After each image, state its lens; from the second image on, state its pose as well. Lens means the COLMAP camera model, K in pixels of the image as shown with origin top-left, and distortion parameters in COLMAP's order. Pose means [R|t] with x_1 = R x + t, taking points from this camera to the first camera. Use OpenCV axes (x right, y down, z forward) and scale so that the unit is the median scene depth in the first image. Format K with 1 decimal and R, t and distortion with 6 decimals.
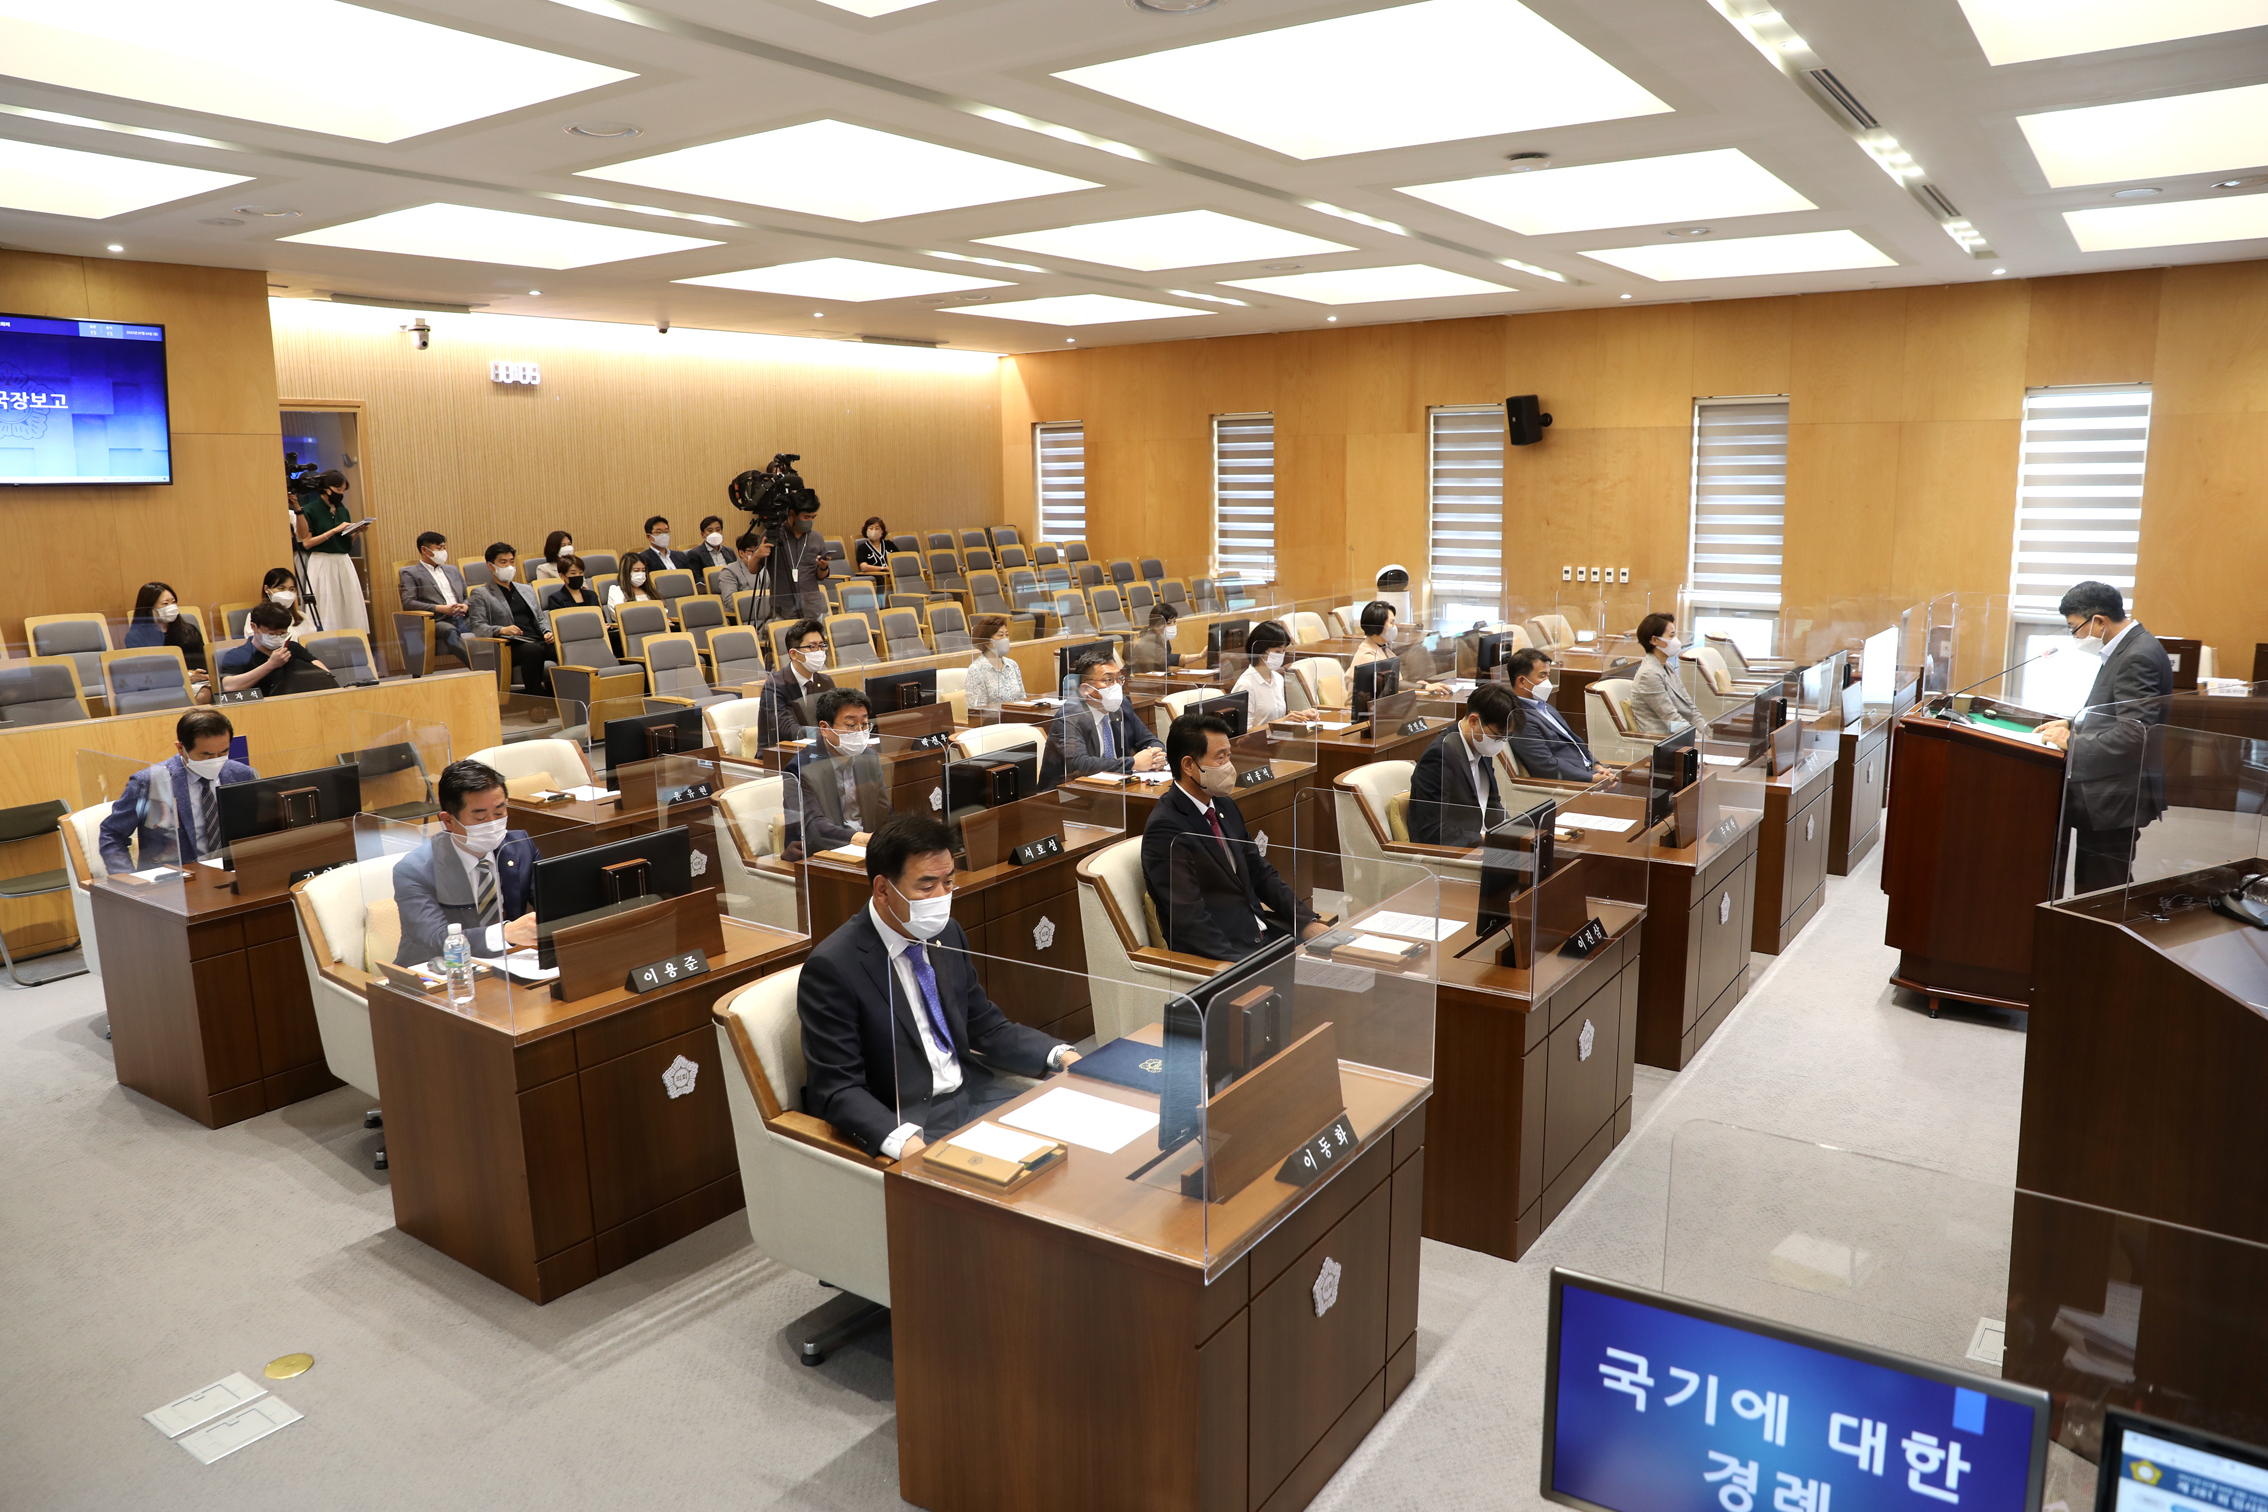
lens RADIAL K [[1484.6, 0, 1134.0], [0, 1484.6, 756.0], [0, 0, 1]] dist [-0.001161, -0.000868]
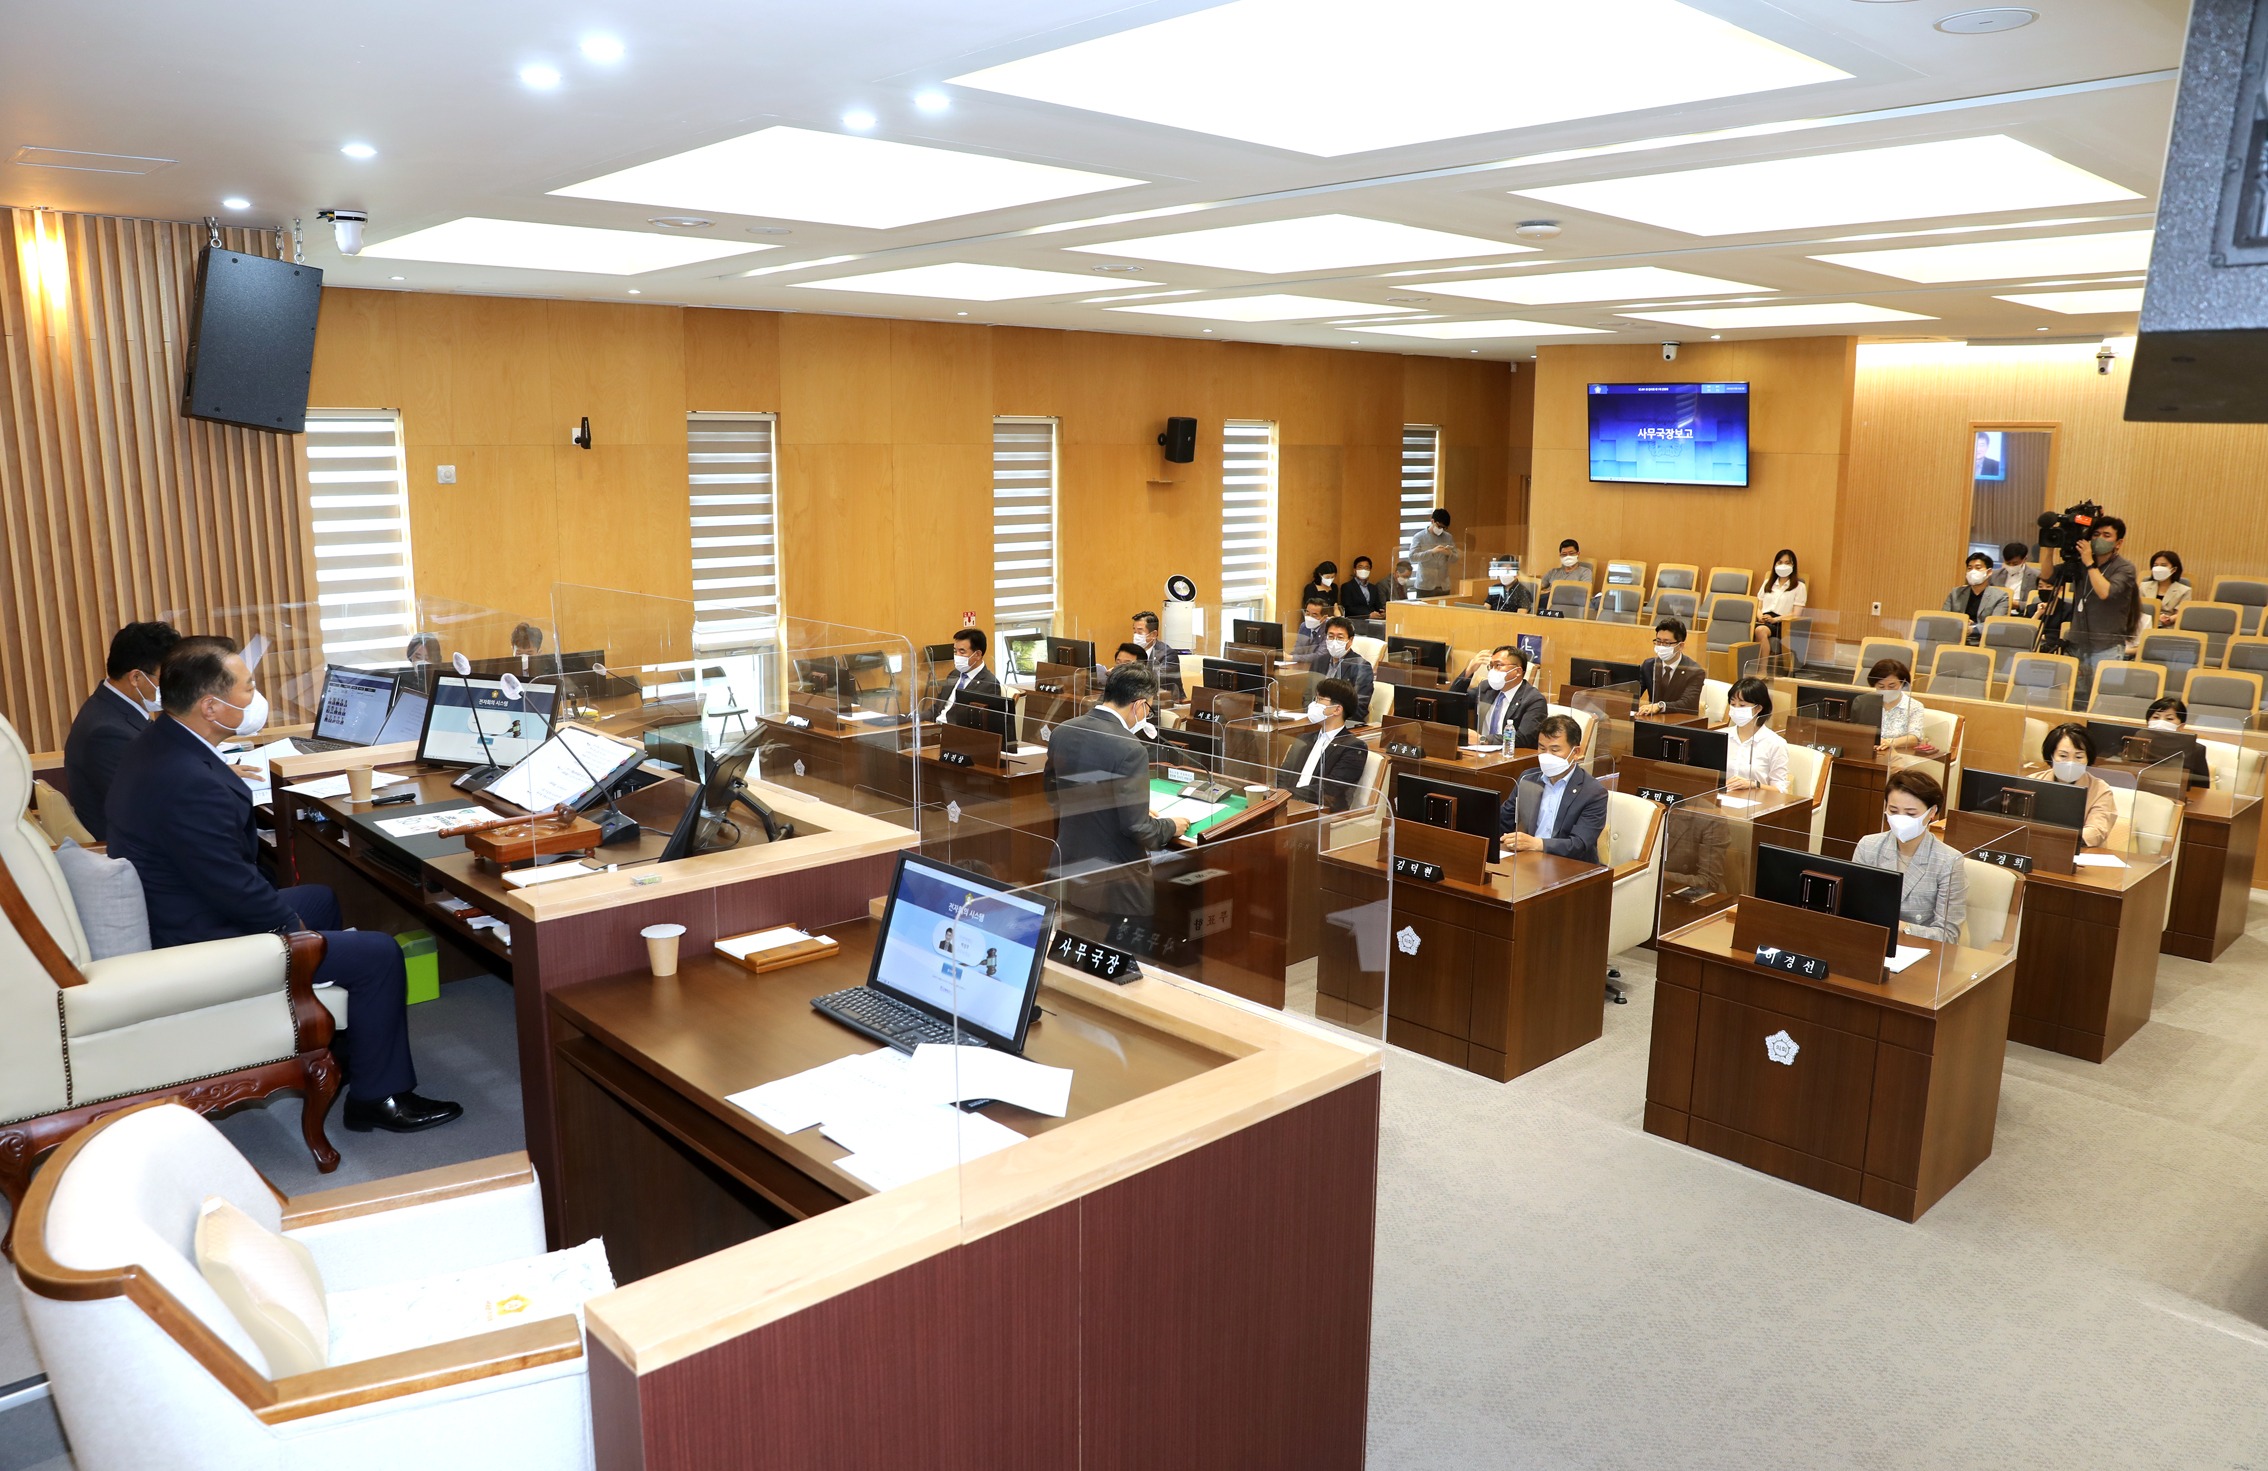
lens RADIAL K [[1565.0, 0, 1134.0], [0, 1565.0, 735.5], [0, 0, 1]] dist [-0.001962, -0.000637]
pose [[-0.202384, 0.194224, -0.959853, 0.953989], [-0.194828, 0.952558, 0.233827, -0.177955], [0.959731, 0.234329, -0.154942, 0.654793]]
